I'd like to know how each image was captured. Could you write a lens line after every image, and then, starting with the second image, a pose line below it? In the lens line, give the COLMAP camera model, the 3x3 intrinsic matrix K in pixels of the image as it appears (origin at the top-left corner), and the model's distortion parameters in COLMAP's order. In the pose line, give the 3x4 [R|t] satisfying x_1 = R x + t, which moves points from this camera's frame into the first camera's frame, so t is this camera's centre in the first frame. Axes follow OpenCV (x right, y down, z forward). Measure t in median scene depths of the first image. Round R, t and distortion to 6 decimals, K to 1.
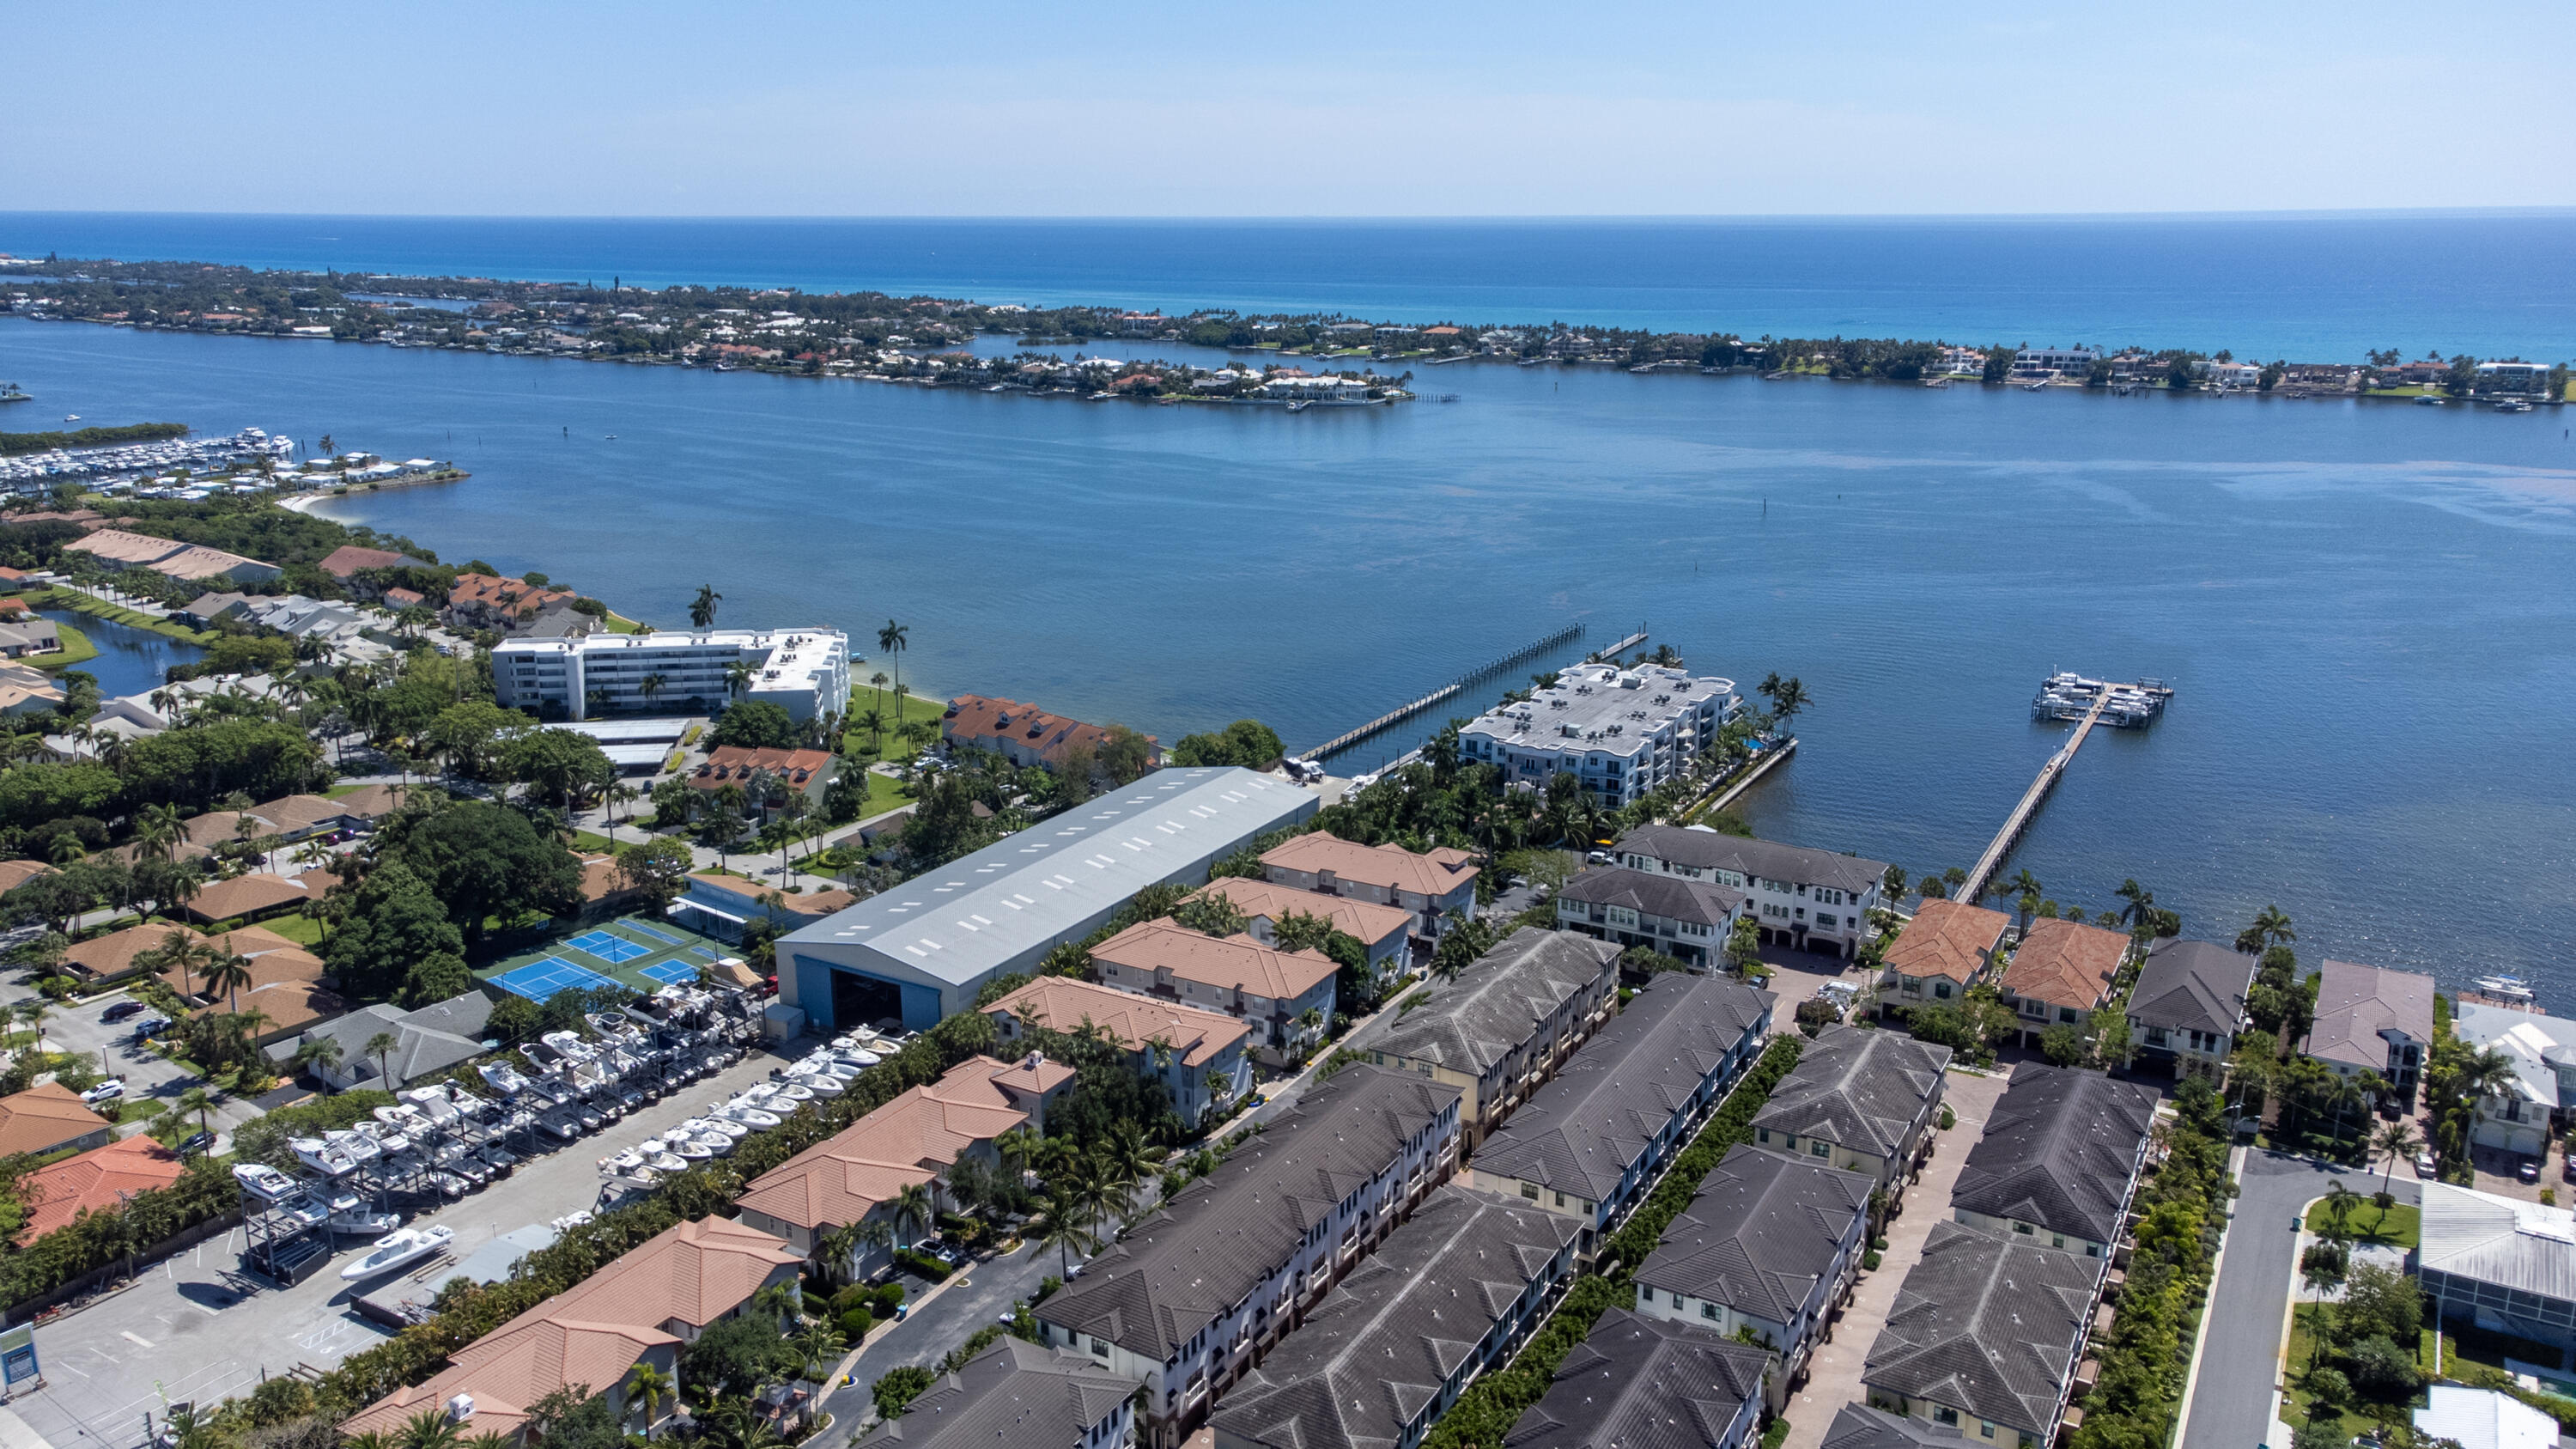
lens RADIAL K [[1921.7, 0, 1274.7], [0, 1921.7, 724.6], [0, 0, 1]] dist [-0.001291, 0.143518]
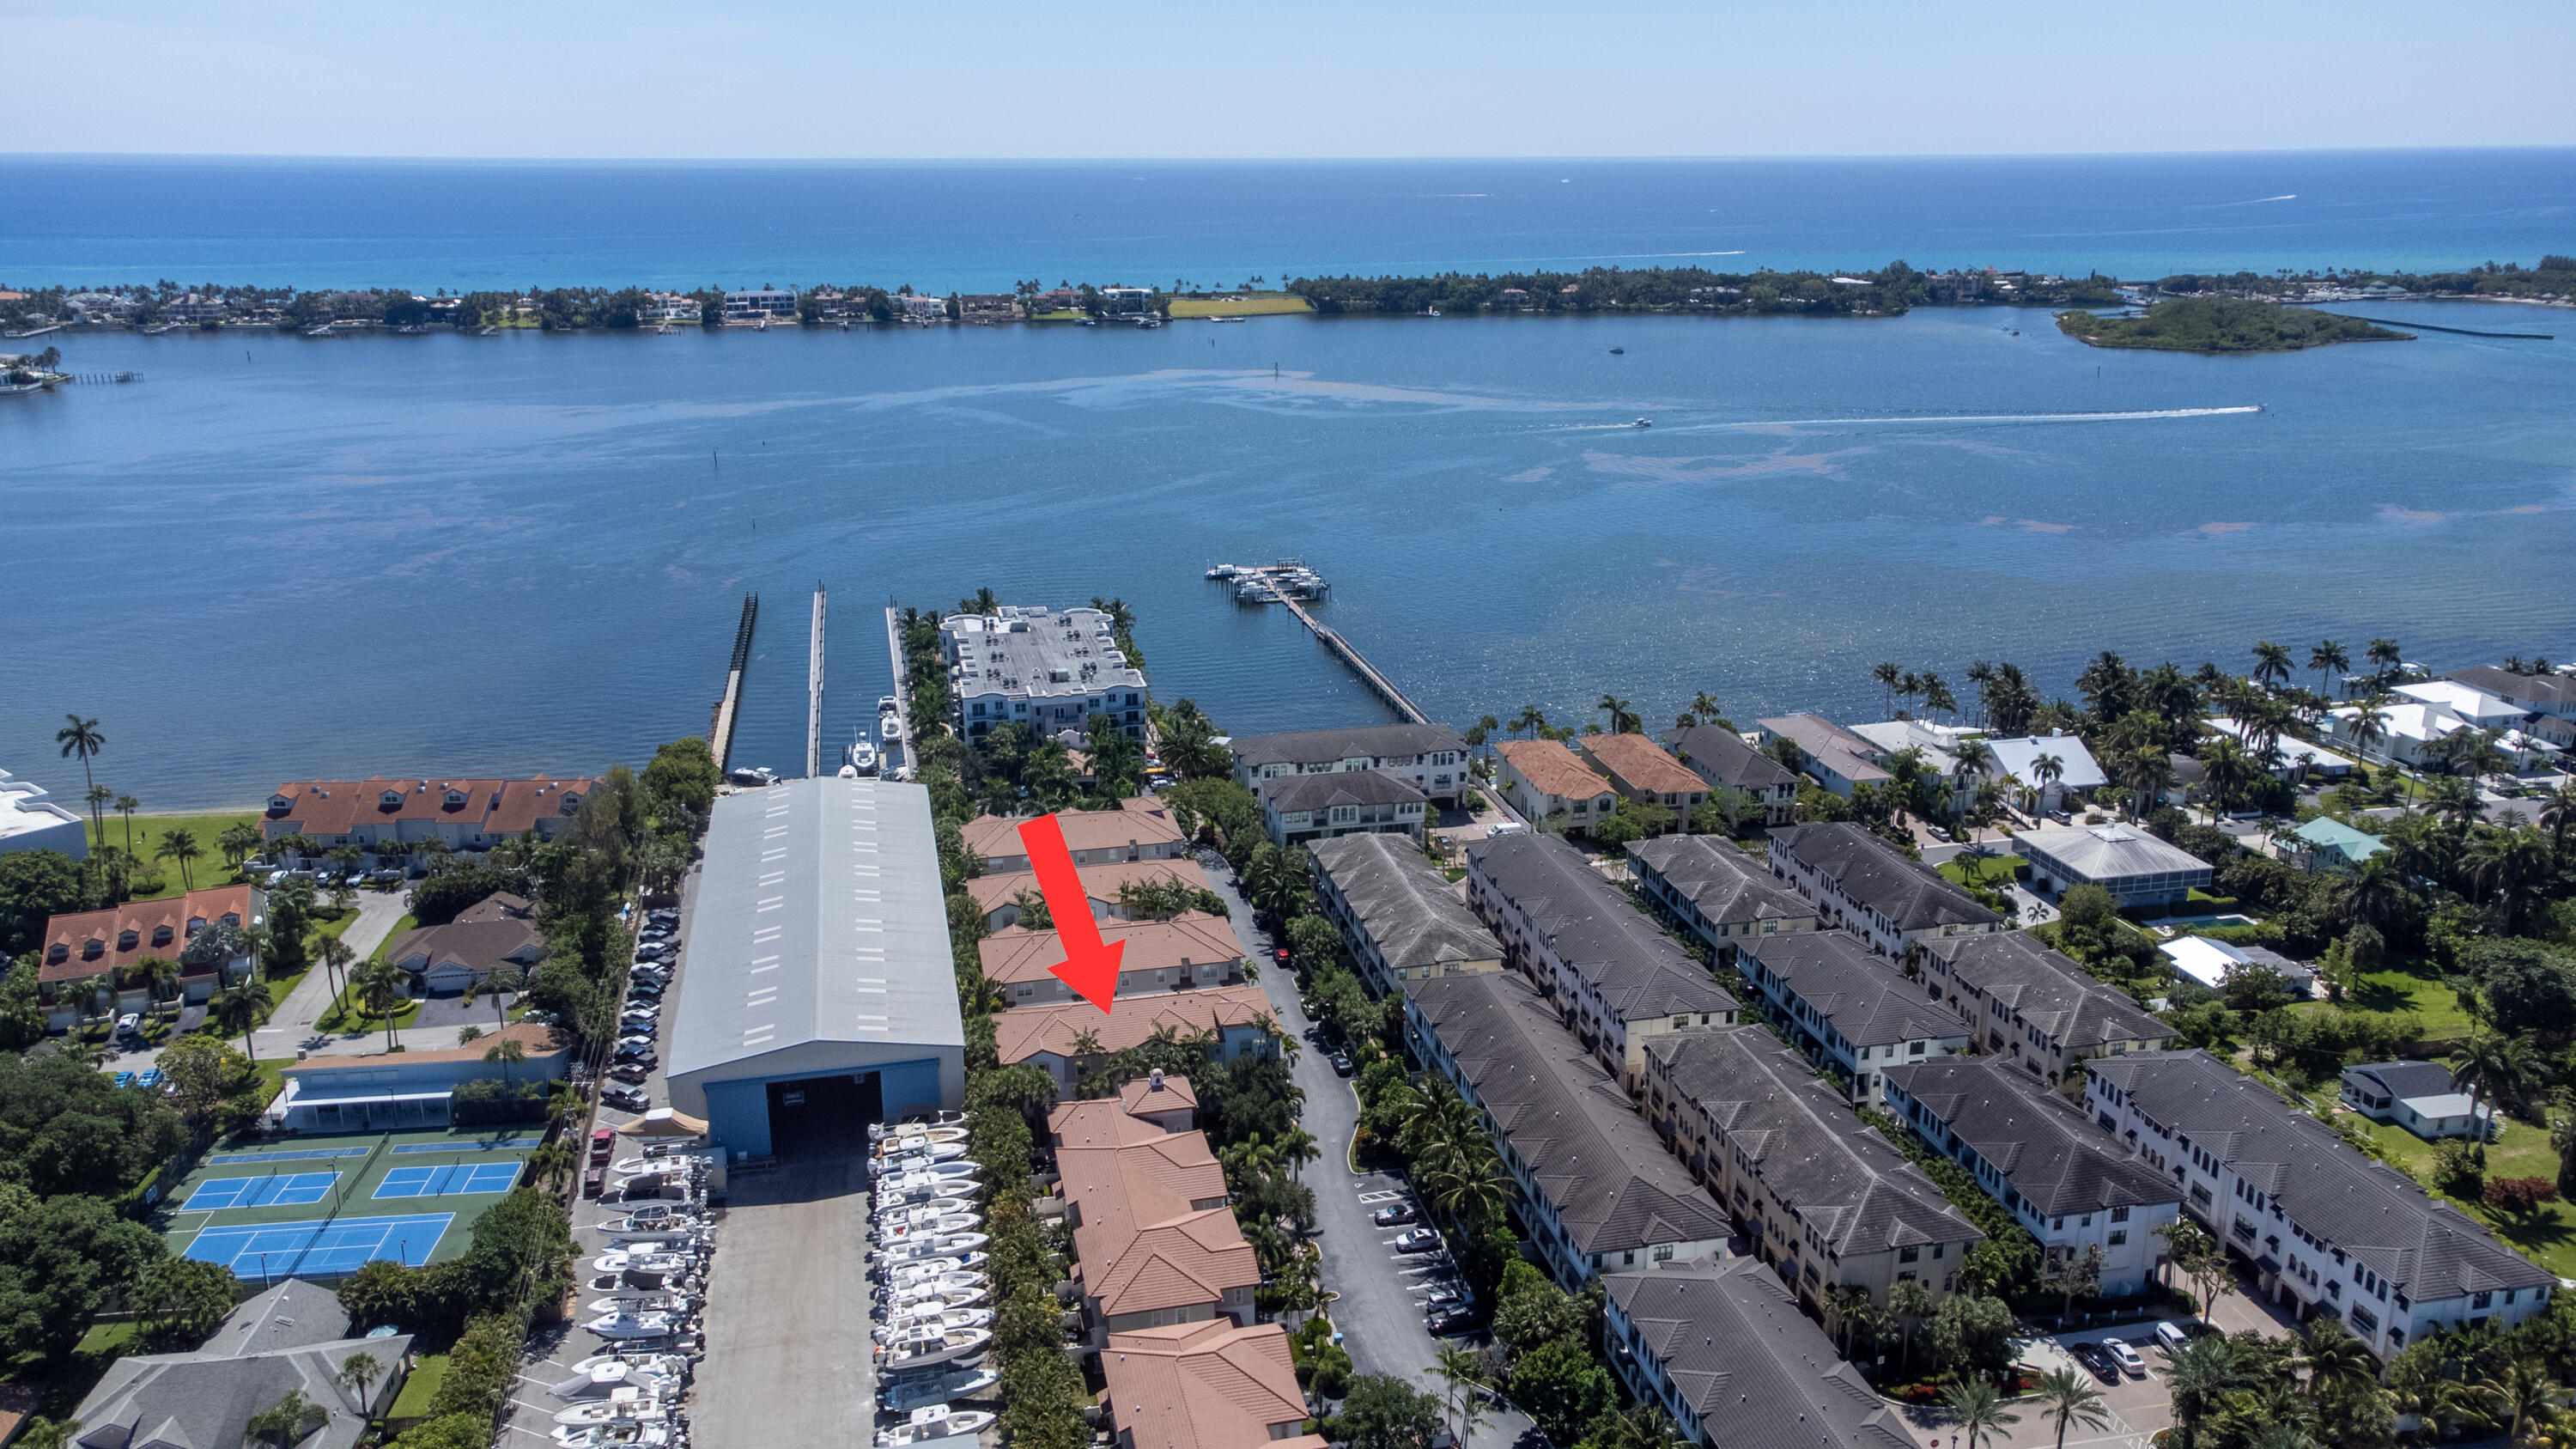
lens RADIAL K [[1921.7, 0, 1274.7], [0, 1921.7, 724.6], [0, 0, 1]] dist [-0.001291, 0.143518]
pose [[0.734611, -0.199536, 0.648485, -0.138516], [0.182263, 0.978682, 0.094666, -0.015228], [-0.653550, 0.048652, 0.755318, 0.052908]]
